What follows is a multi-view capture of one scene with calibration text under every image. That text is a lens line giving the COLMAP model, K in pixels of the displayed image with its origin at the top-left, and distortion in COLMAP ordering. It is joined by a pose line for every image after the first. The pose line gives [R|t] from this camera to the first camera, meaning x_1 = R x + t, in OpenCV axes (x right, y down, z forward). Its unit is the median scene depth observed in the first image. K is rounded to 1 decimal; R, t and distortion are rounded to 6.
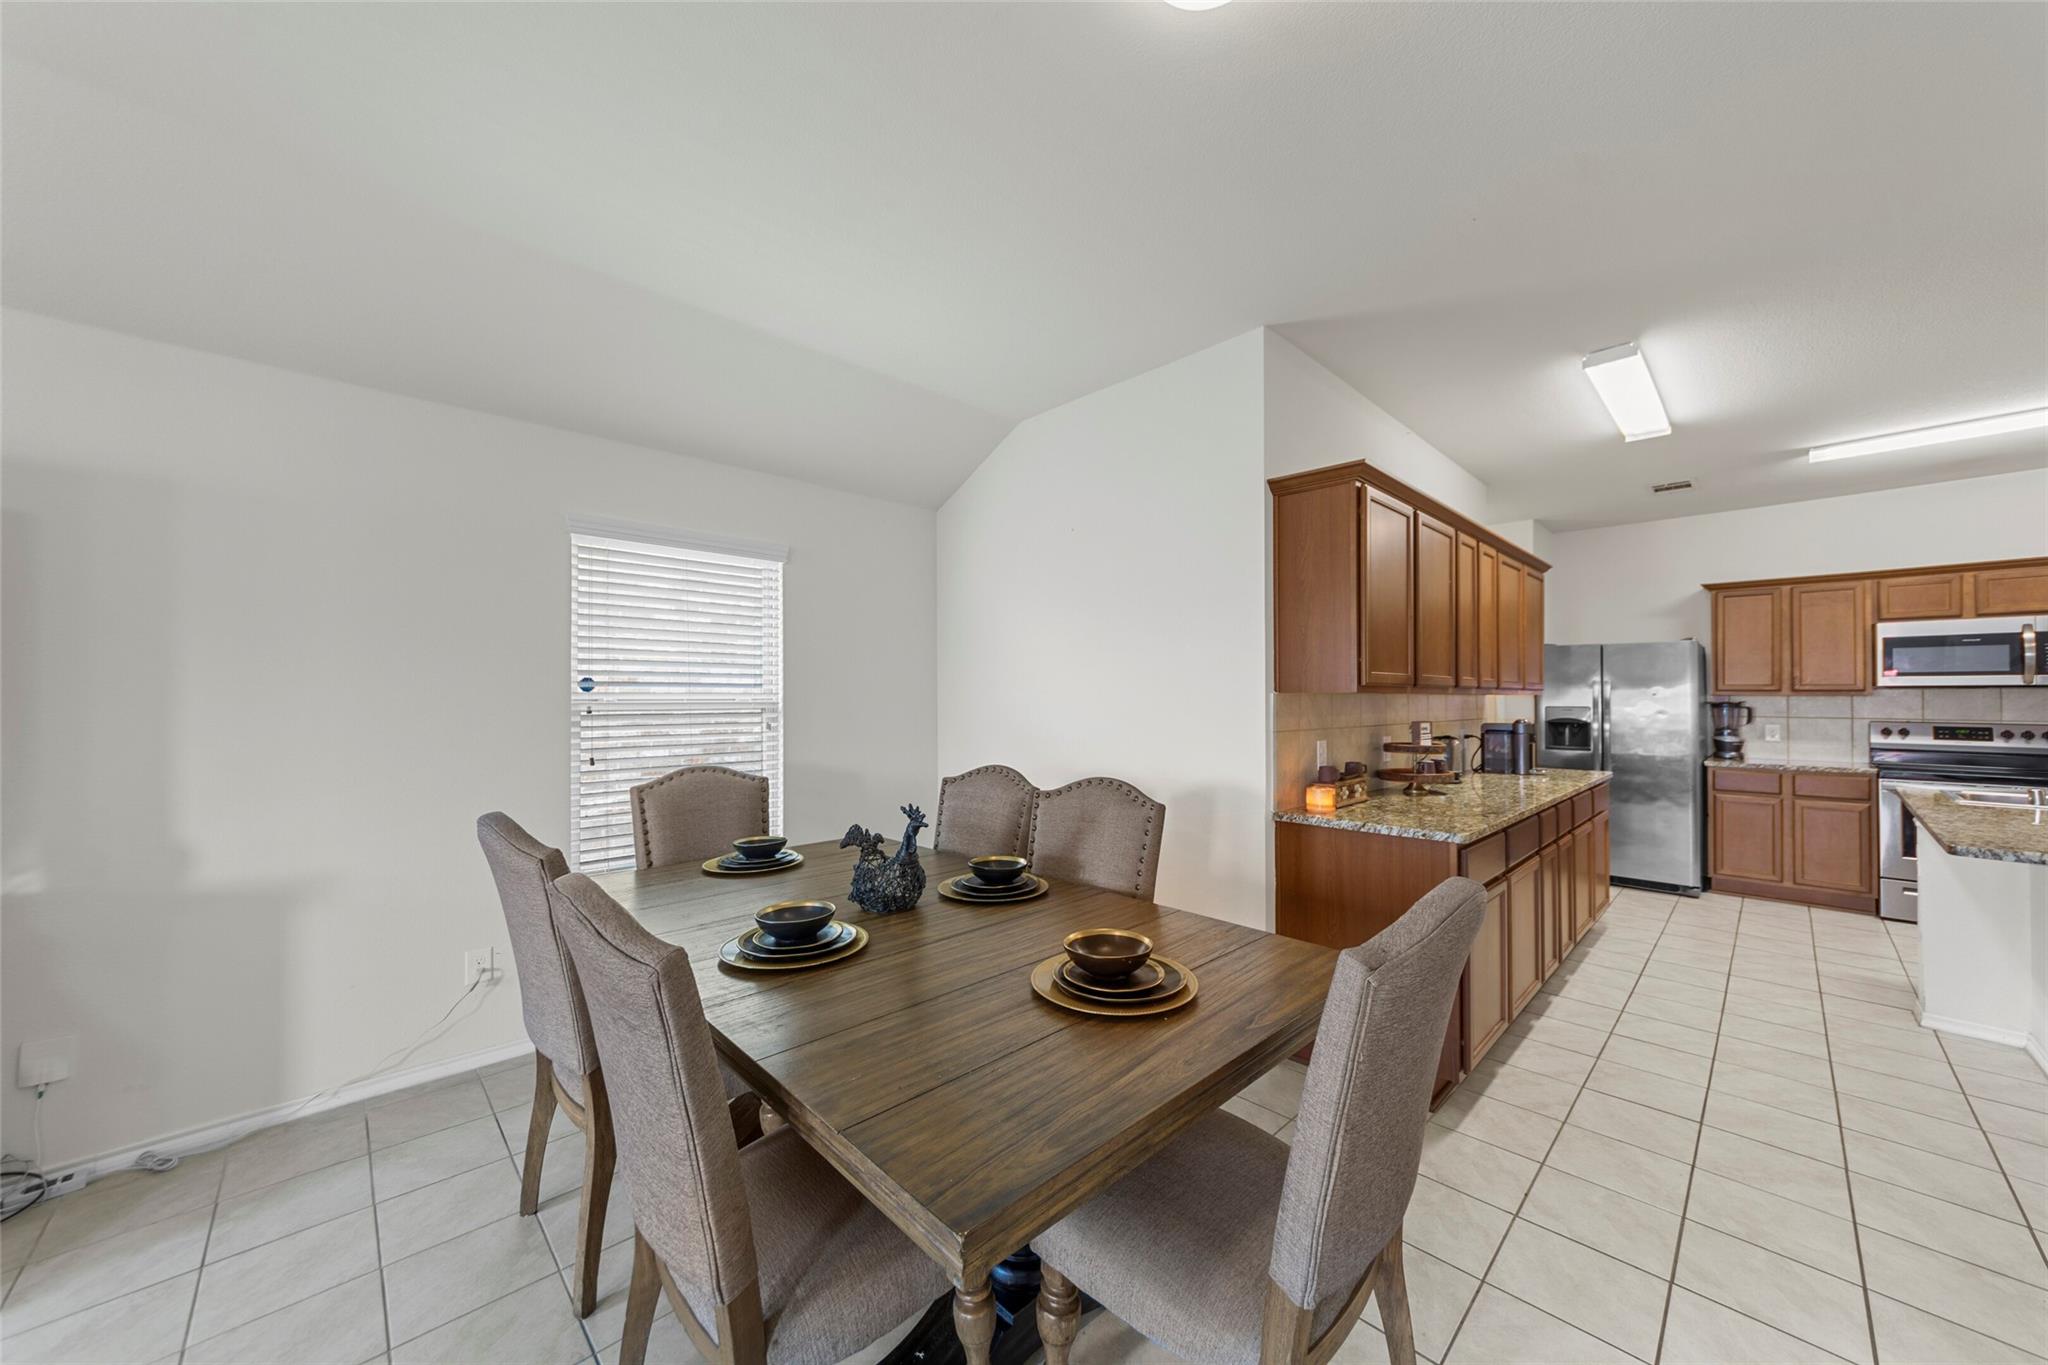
lens RADIAL K [[734.5, 0, 1027.4], [0, 734.5, 691.4], [0, 0, 1]] dist [0.001623, 0.000684]
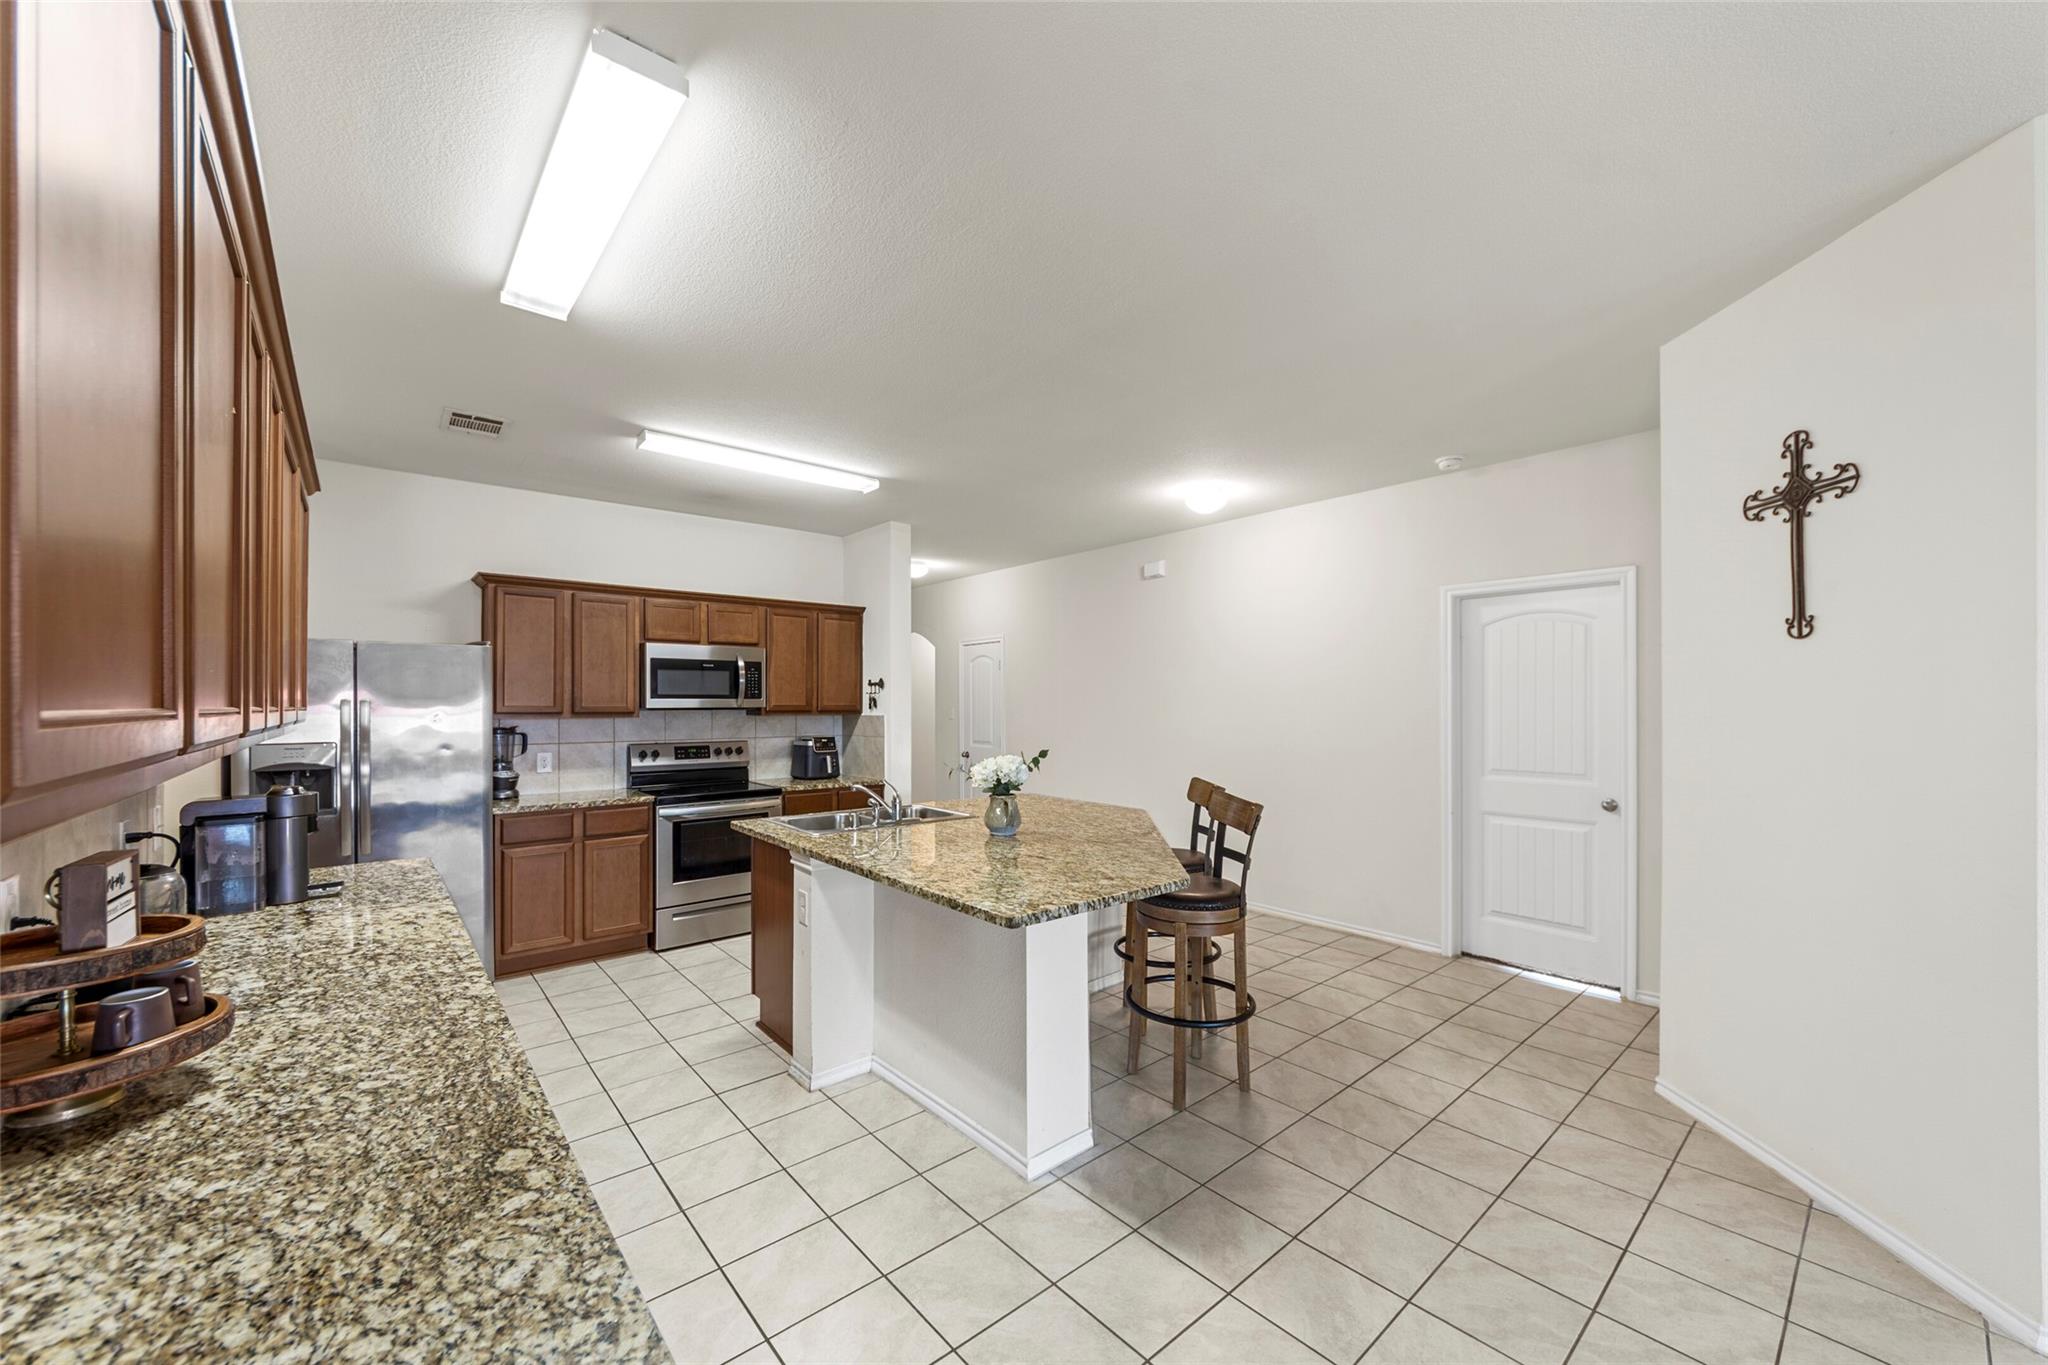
lens RADIAL K [[772.1, 0, 1030.4], [0, 772.1, 703.3], [0, 0, 1]] dist [0.003517, 0.000581]
pose [[0.059529, 0.000806, 0.998226, 0.180673], [-0.005425, 0.999985, -0.000484, -0.015644], [-0.998212, -0.005386, 0.059532, 0.437756]]
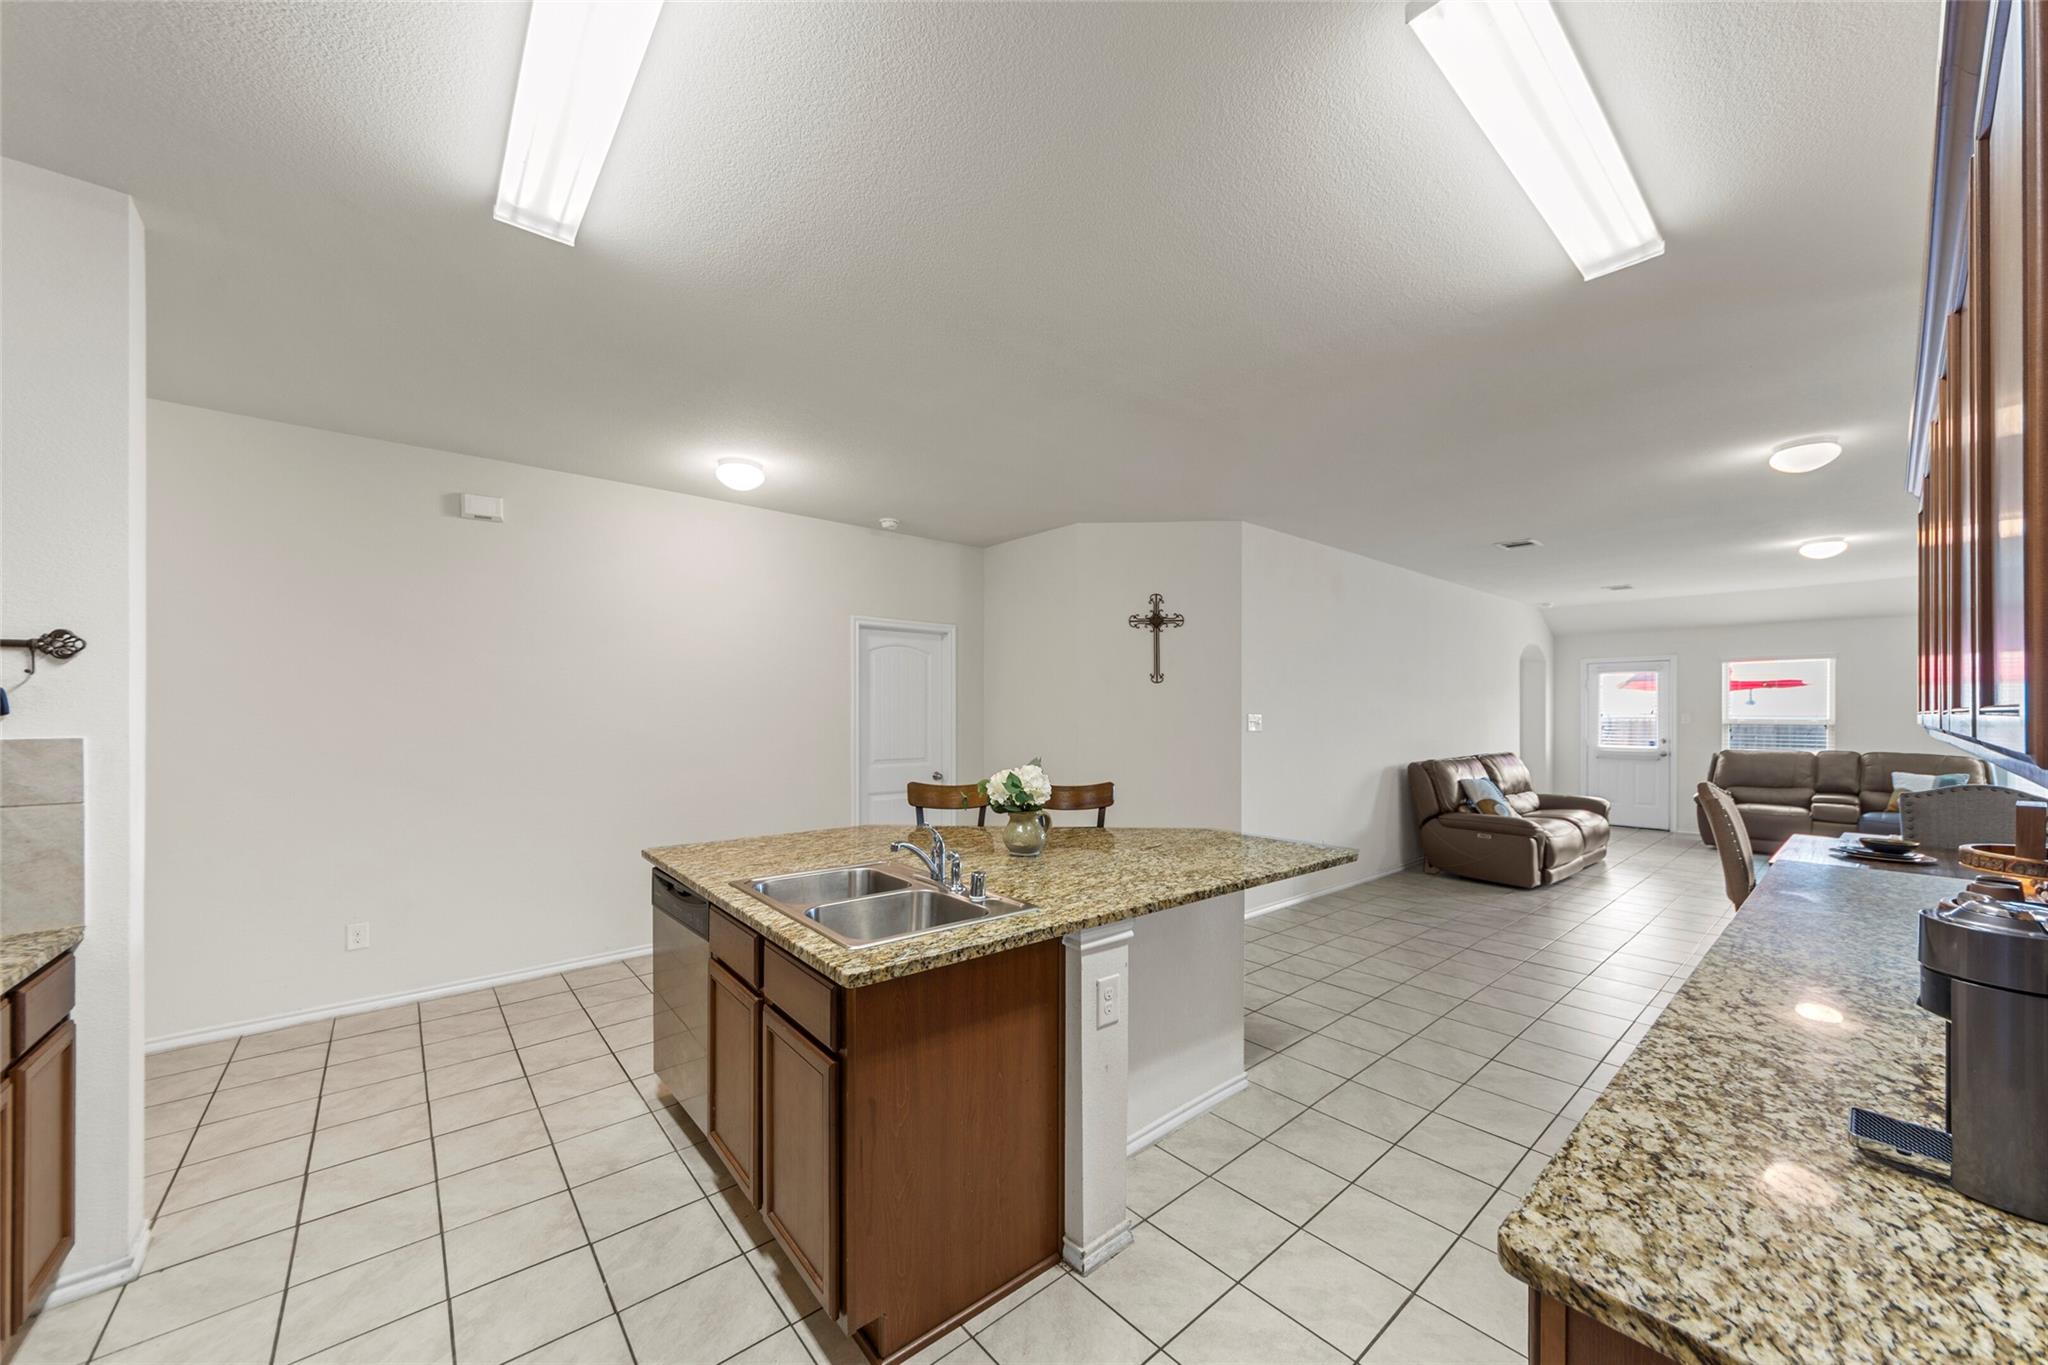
lens RADIAL K [[734.5, 0, 1028.0], [0, 734.5, 711.1], [0, 0, 1]] dist [0.001623, 0.000684]
pose [[-0.998072, 0.000274, 0.062066, 0.815062], [-0.000392, 0.999942, -0.010718, -0.005440], [-0.062065, -0.010722, -0.998015, 1.074505]]
